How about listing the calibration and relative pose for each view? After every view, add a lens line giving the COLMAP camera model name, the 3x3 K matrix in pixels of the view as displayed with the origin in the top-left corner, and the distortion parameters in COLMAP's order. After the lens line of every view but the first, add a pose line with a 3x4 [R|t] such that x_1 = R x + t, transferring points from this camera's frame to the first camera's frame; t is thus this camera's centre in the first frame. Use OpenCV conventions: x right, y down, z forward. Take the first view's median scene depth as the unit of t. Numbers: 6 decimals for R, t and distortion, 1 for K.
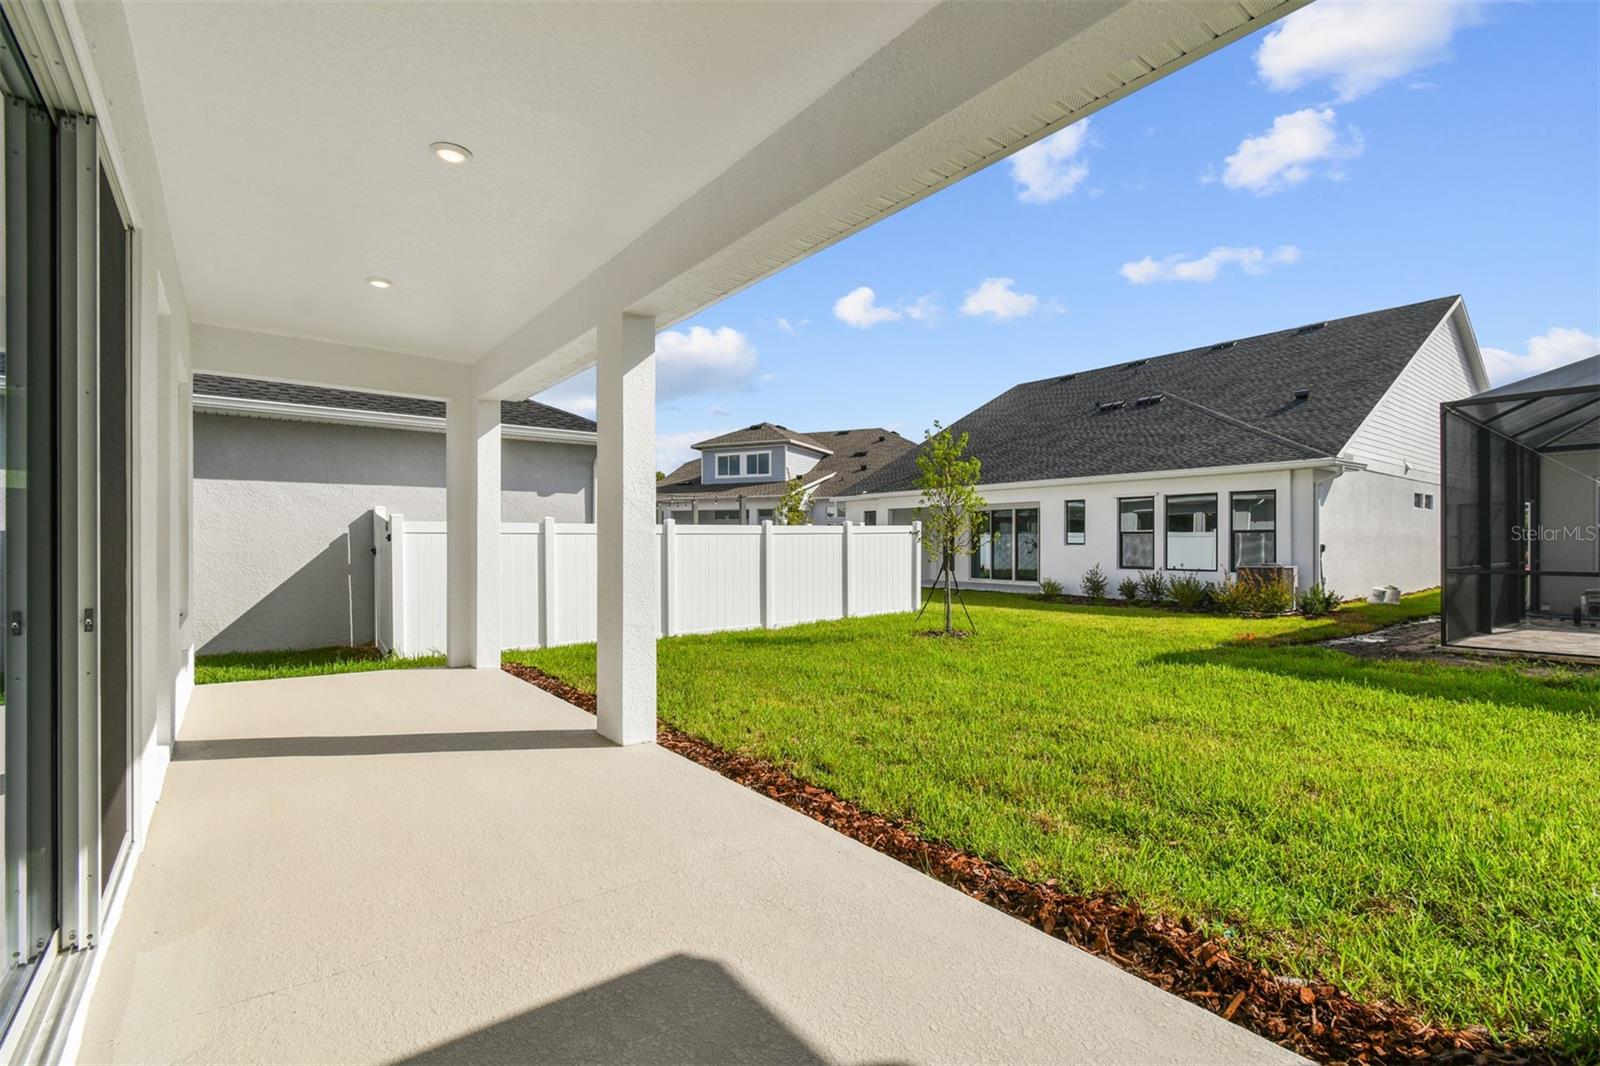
lens RADIAL K [[709.5, 0, 836.9], [0, 709.5, 538.9], [0, 0, 1]] dist [0.001712, -0.001351]
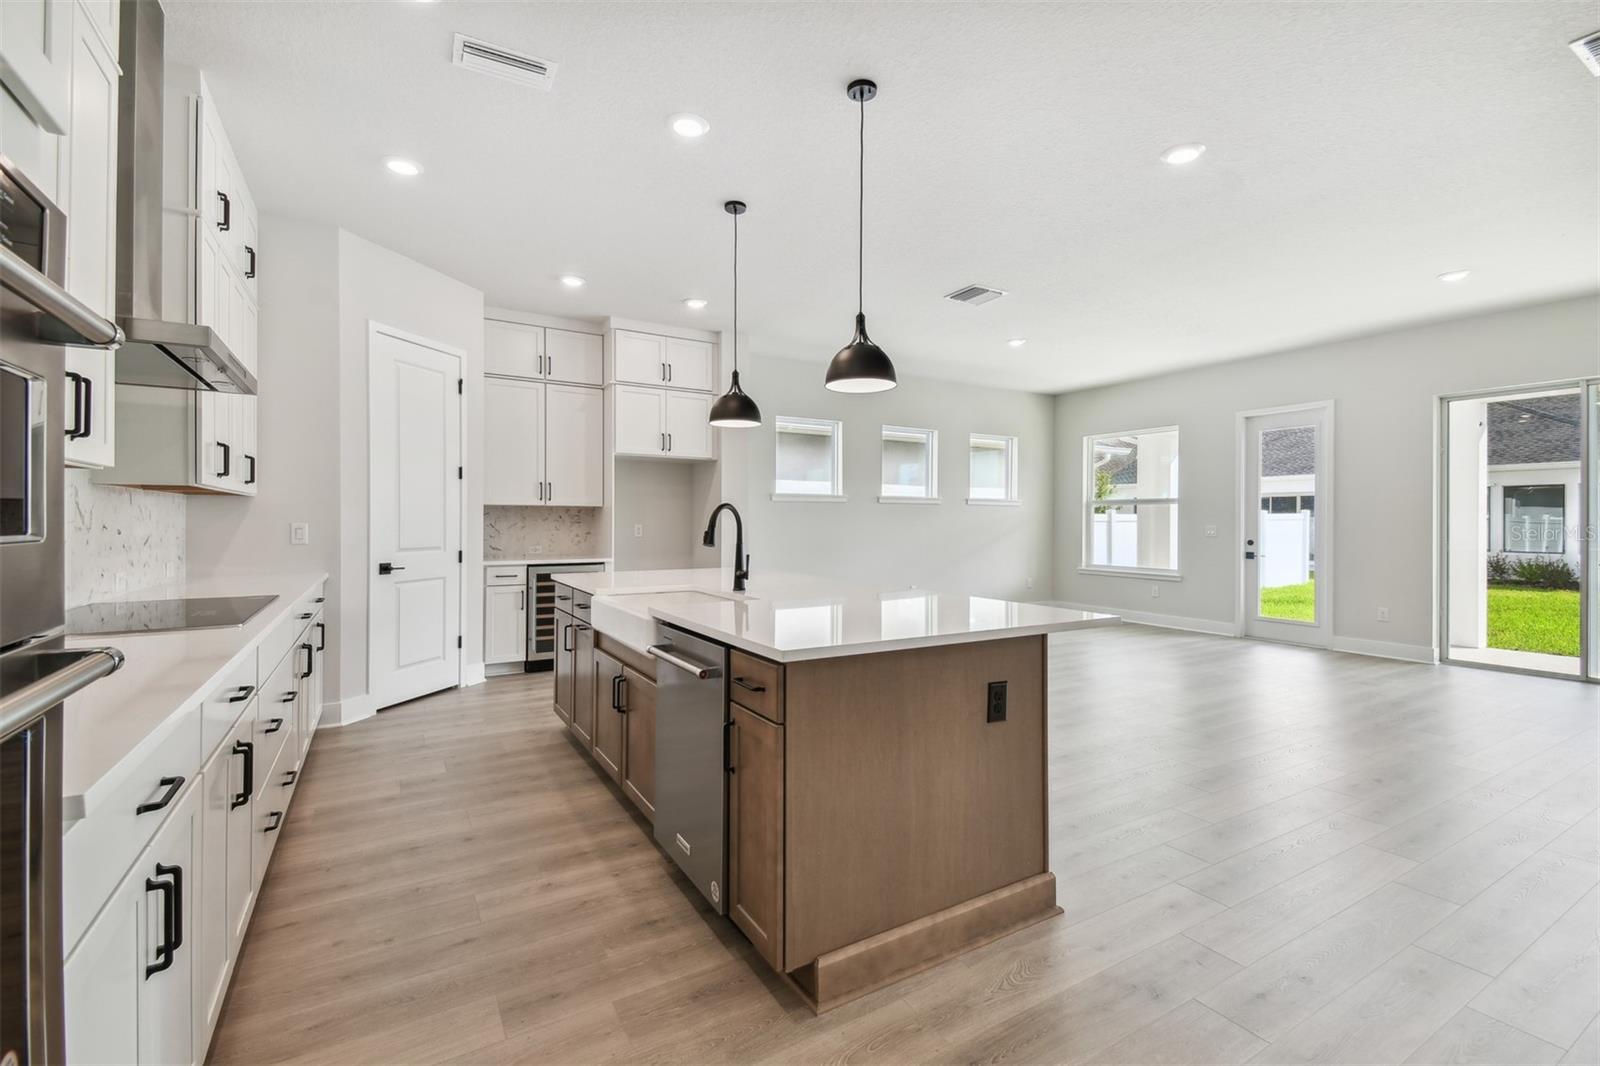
lens RADIAL K [[709.5, 0, 793.4], [0, 709.5, 514.9], [0, 0, 1]] dist [0.001712, -0.001351]
pose [[0.988464, 0.002317, -0.151441, -0.520376], [-0.002993, 0.999987, -0.004238, -0.007563], [0.151429, 0.004643, 0.988457, -0.308578]]
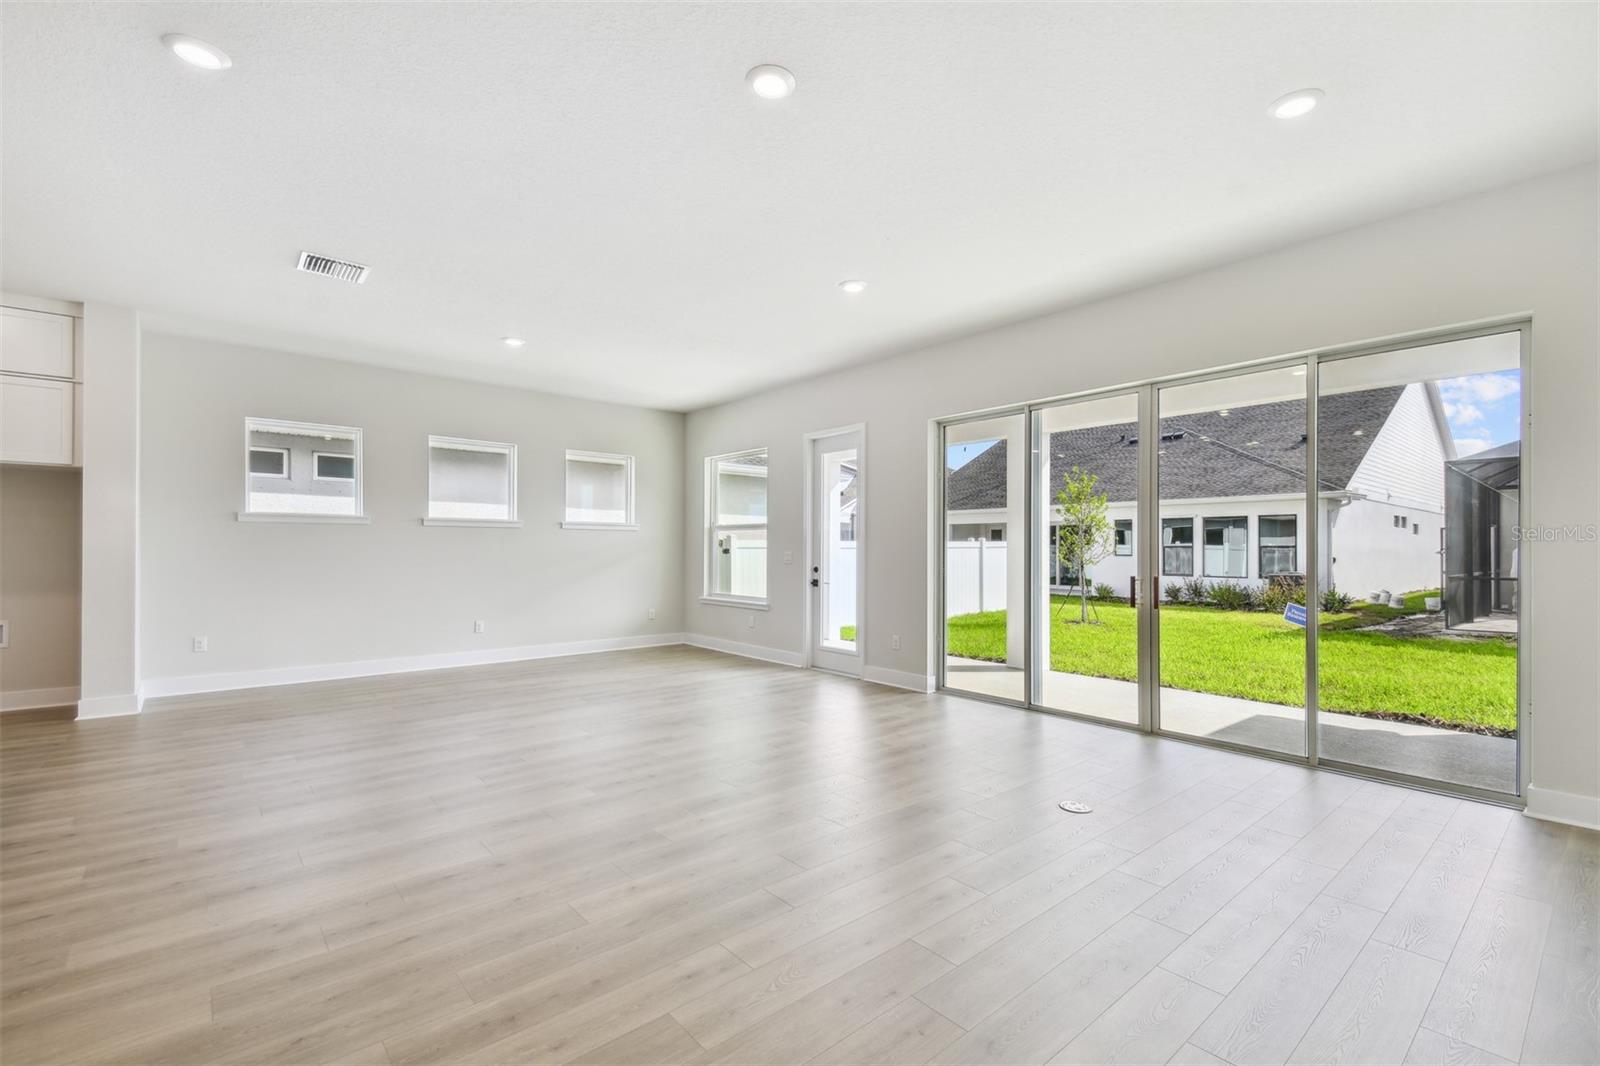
lens RADIAL K [[709.5, 0, 800.9], [0, 709.5, 543.2], [0, 0, 1]] dist [0.001712, -0.001351]
pose [[0.999627, 0.005389, 0.026769, -0.300375], [-0.005289, 0.999979, -0.003806, -0.007236], [-0.026789, 0.003663, 0.999634, -0.247307]]
